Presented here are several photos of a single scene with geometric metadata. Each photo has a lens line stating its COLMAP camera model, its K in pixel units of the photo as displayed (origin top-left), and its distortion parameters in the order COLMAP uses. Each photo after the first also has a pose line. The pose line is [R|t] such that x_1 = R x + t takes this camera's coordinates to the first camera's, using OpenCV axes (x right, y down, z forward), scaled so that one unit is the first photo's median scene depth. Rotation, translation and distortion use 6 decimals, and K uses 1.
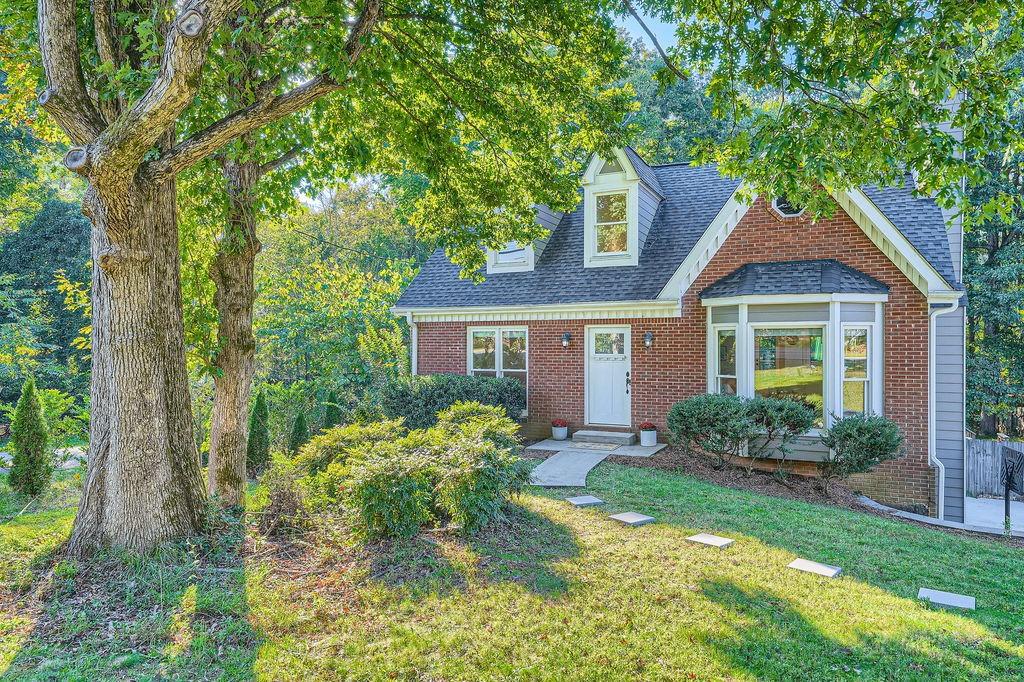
lens RADIAL K [[681.0, 0, 510.3], [0, 681.0, 357.0], [0, 0, 1]] dist [0.021763, -0.000022]
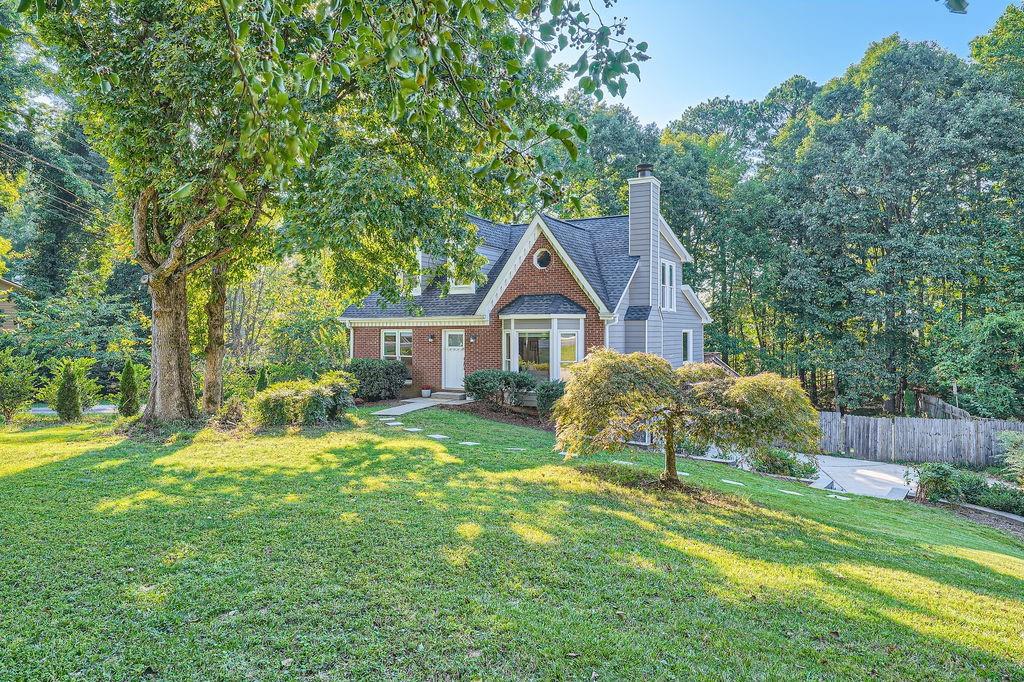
lens RADIAL K [[645.0, 0, 512.0], [0, 645.0, 341.0], [0, 0, 1]] dist [0.006024, 0.000849]
pose [[0.997064, 0.003636, -0.076487, 0.447342], [-0.004261, 0.999959, -0.008008, -0.006454], [0.076455, 0.008310, 0.997038, -0.635509]]
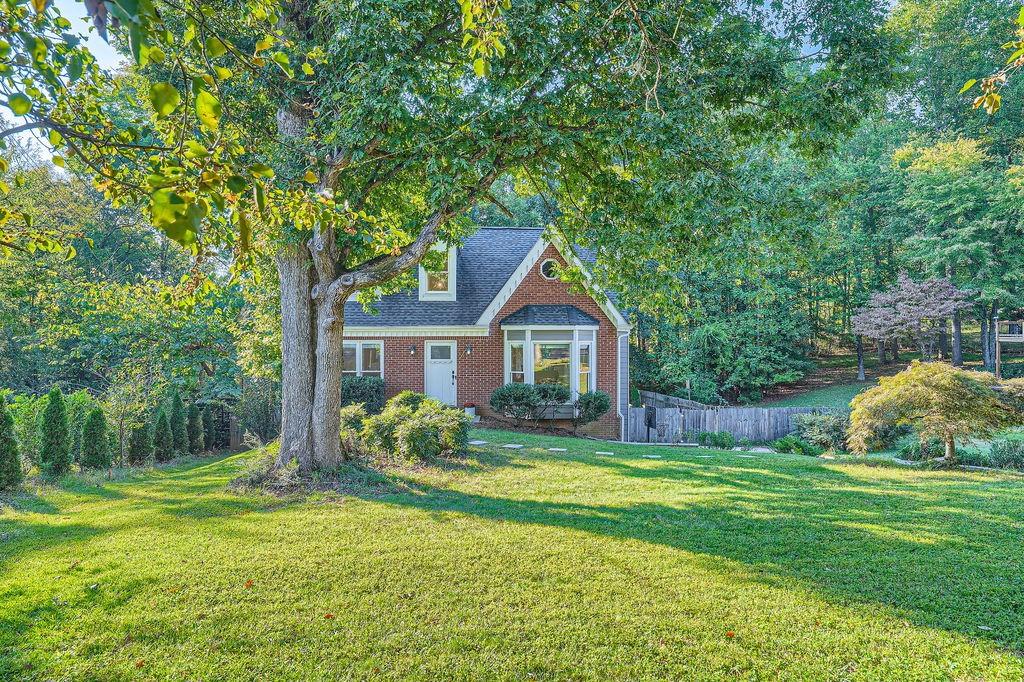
lens RADIAL K [[682.7, 0, 530.1], [0, 682.7, 346.5], [0, 0, 1]] dist [0.000520, 0.000135]
pose [[0.870883, -0.005385, 0.491462, -0.473823], [0.009058, 0.999946, -0.005093, -0.025643], [-0.491408, 0.008887, 0.870884, -0.470149]]
